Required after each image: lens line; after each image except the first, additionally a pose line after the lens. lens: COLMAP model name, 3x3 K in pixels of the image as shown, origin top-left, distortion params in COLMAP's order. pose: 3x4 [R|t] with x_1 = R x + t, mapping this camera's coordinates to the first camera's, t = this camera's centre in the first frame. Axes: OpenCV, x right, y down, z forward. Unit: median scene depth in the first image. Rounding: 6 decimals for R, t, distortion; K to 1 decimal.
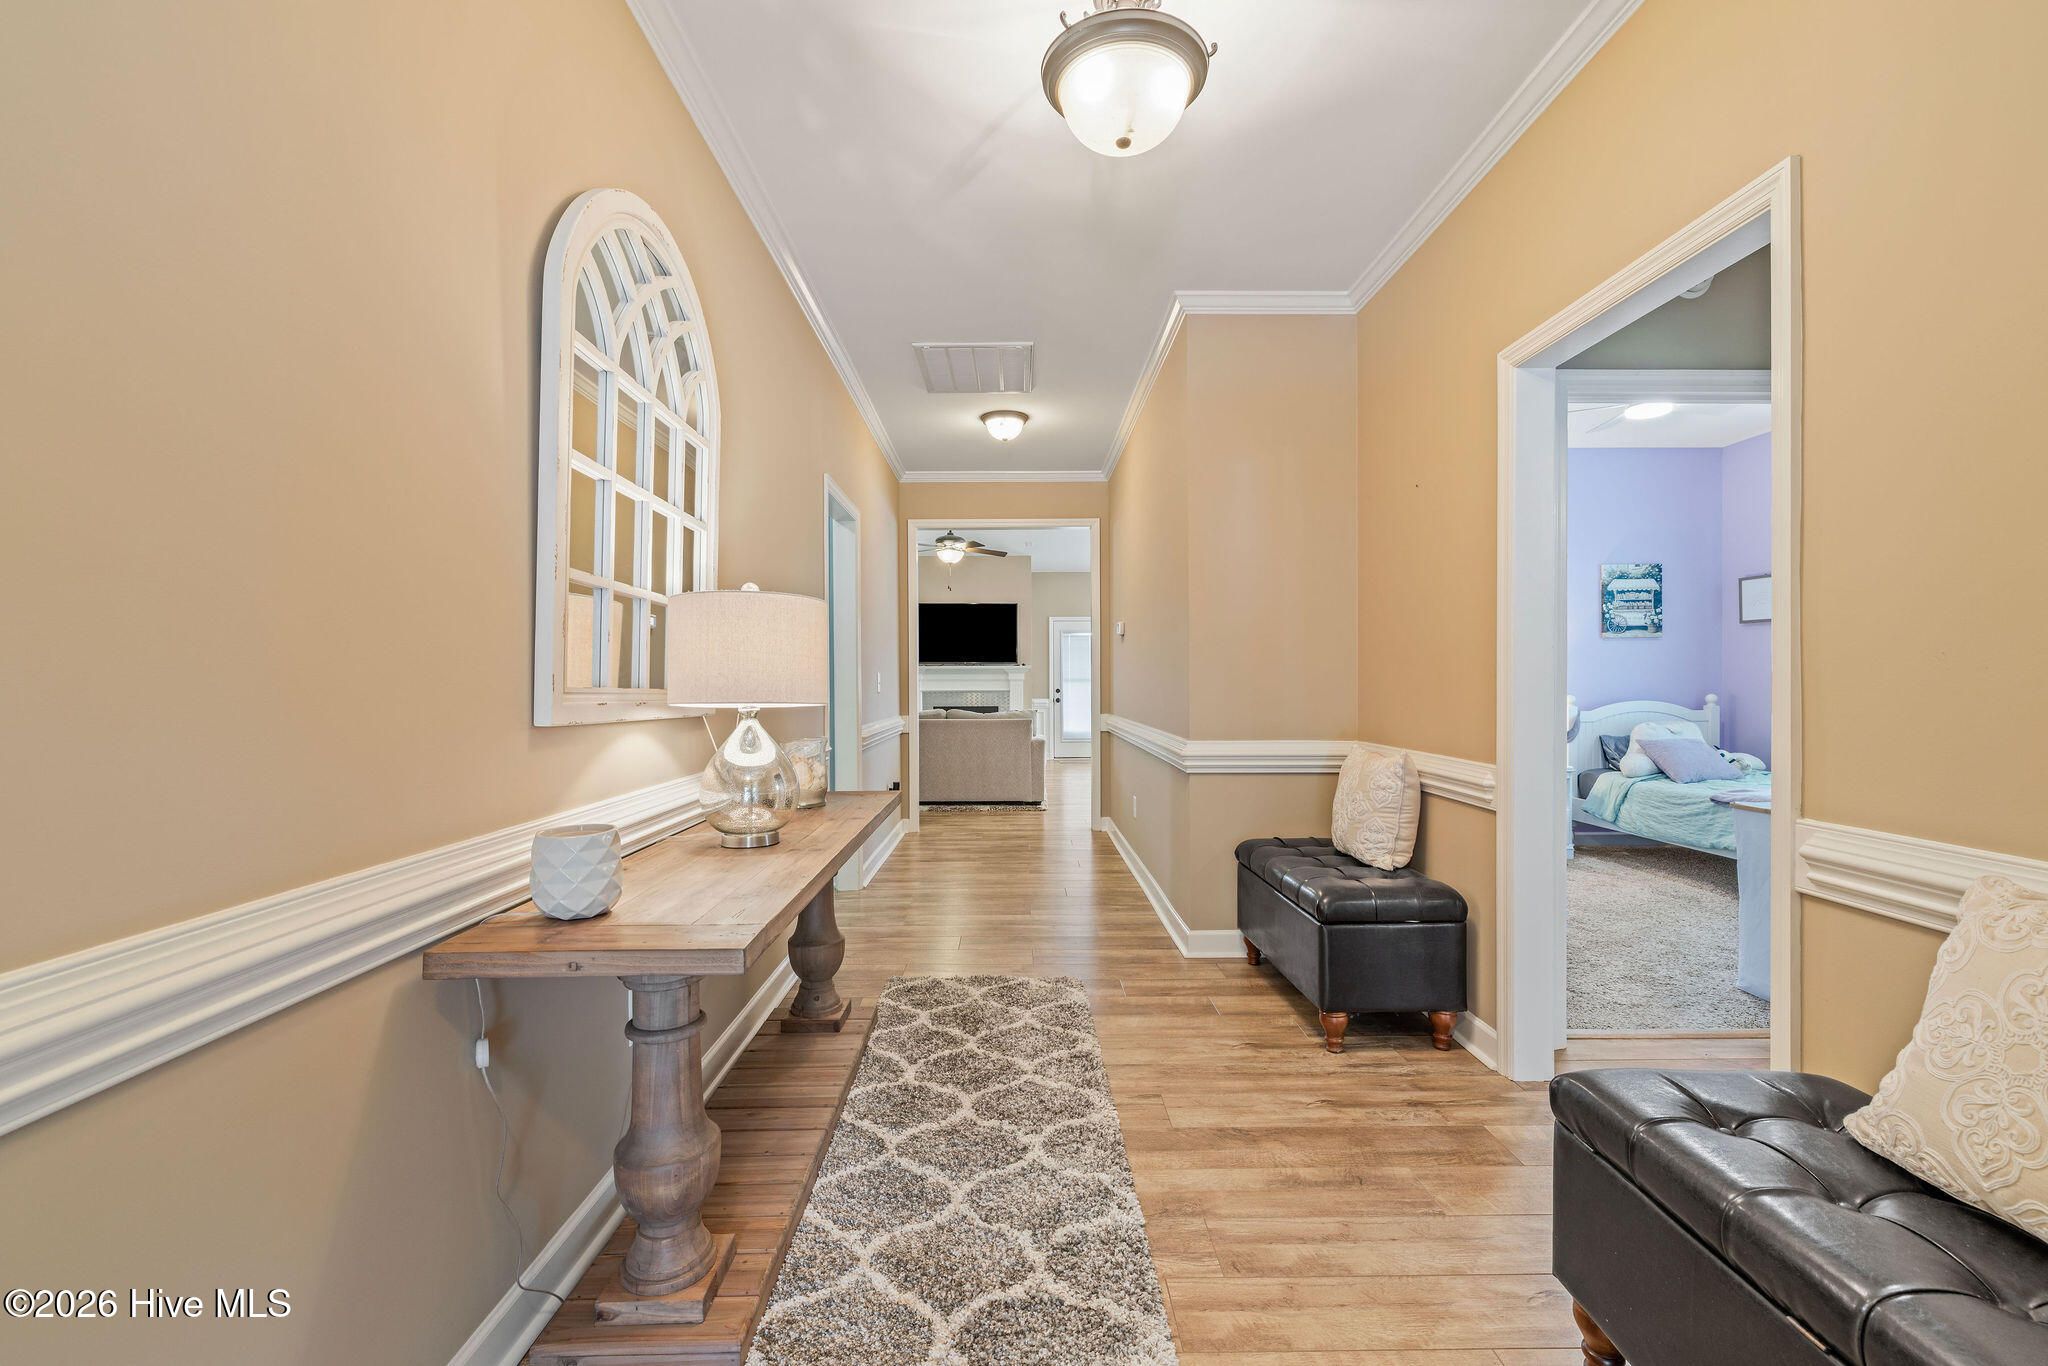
lens RADIAL K [[884.0, 0, 1024.0], [0, 884.0, 683.0], [0, 0, 1]] dist [0.004456, -0.000298]
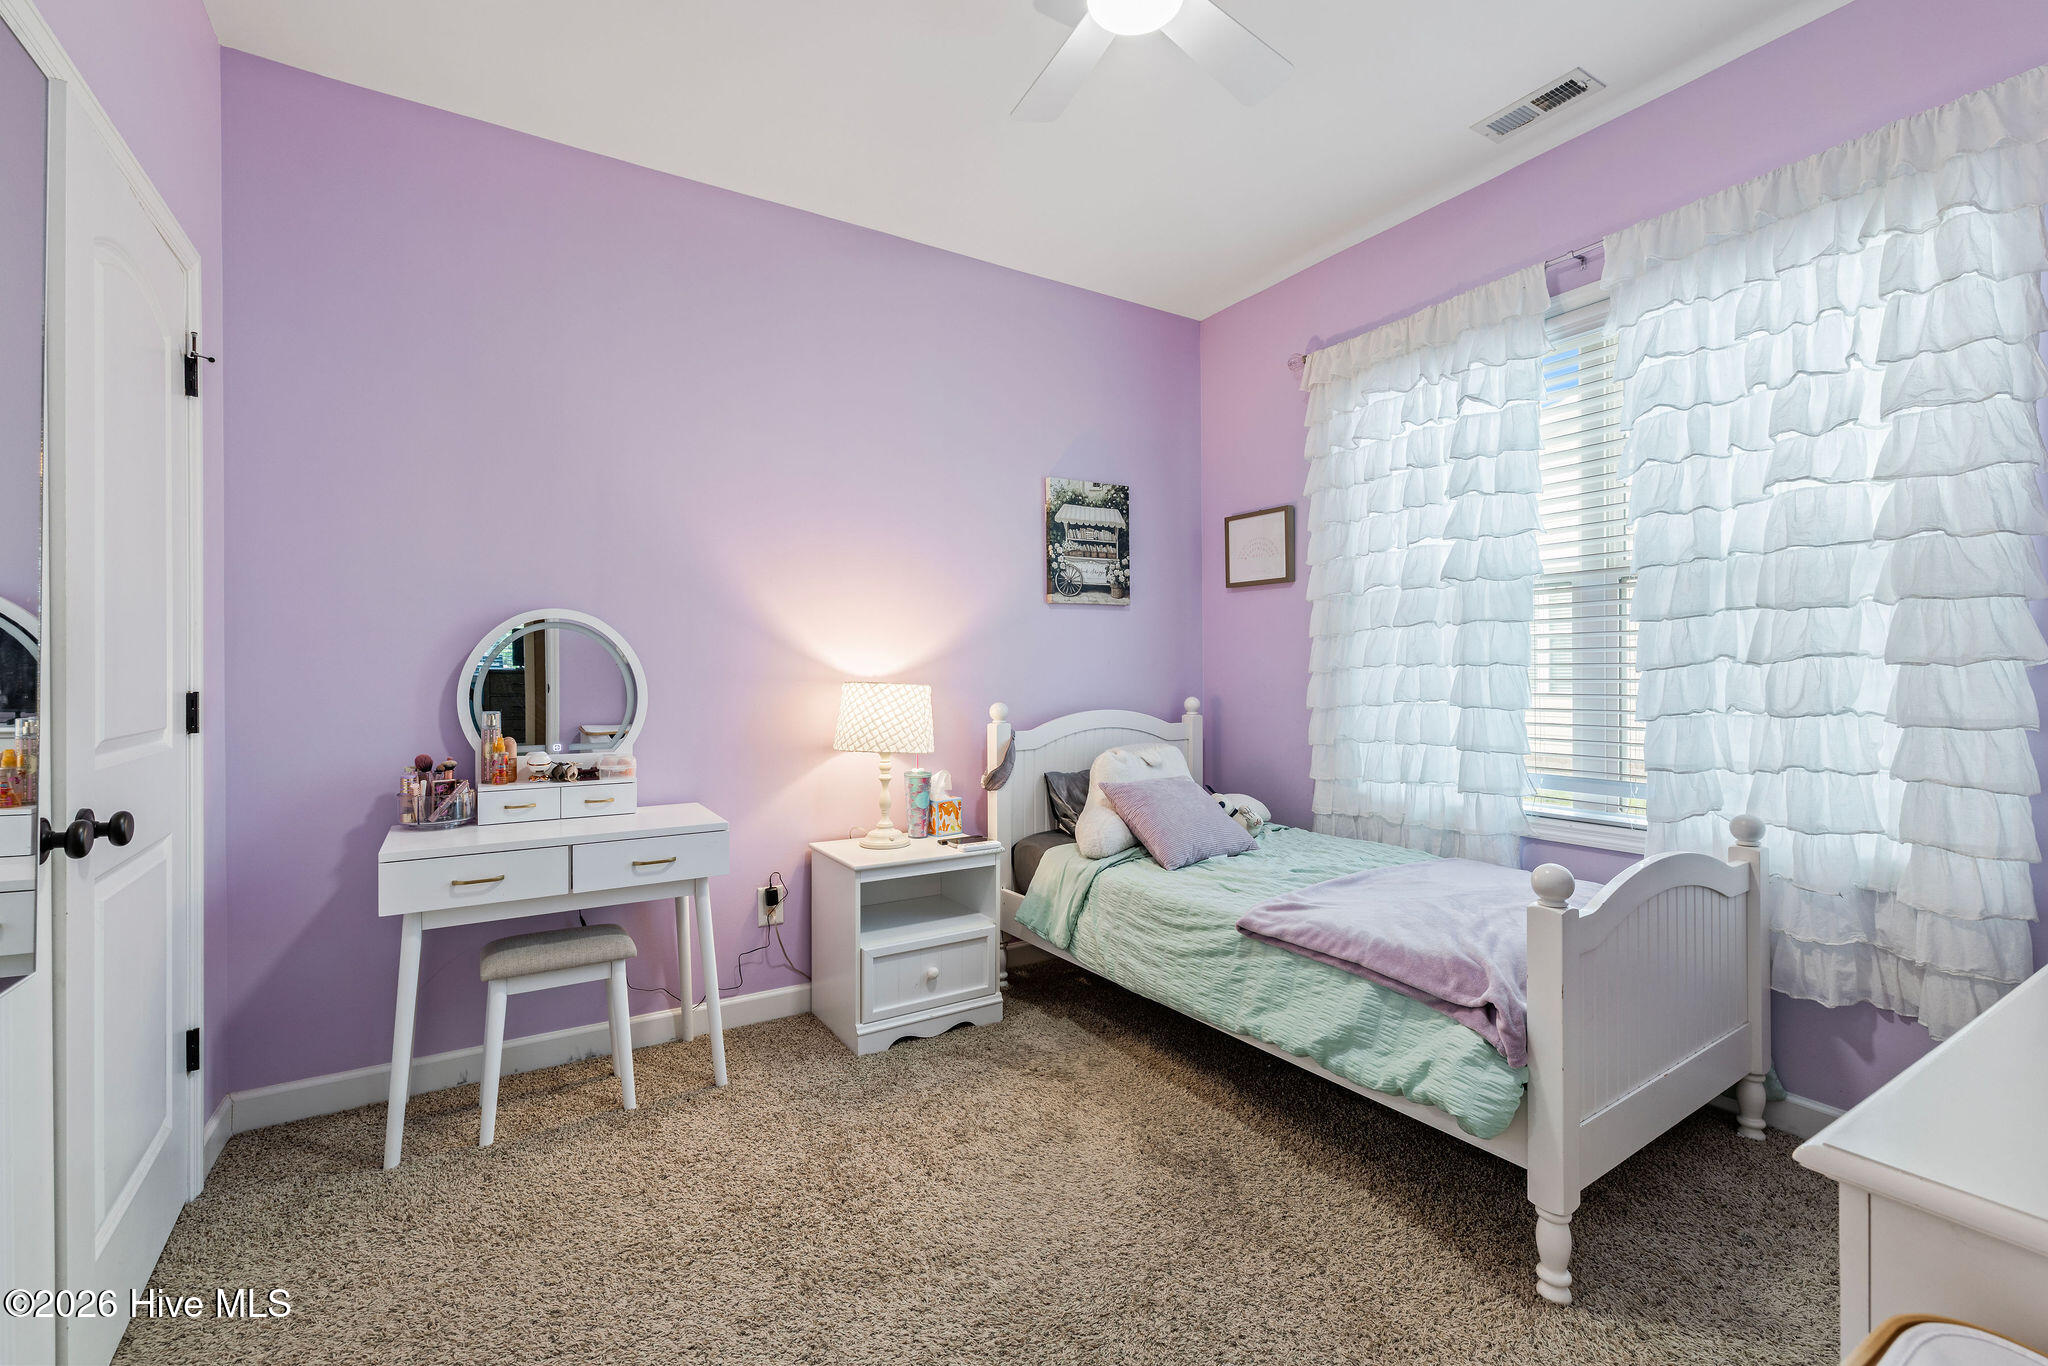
lens RADIAL K [[877.9, 0, 1024.5], [0, 877.9, 676.0], [0, 0, 1]] dist [0.002413, 0.000455]
pose [[0.854657, -0.002729, 0.519186, 0.346823], [0.005246, 0.999981, -0.003380, -0.001194], [-0.519167, 0.005612, 0.854654, 0.525584]]
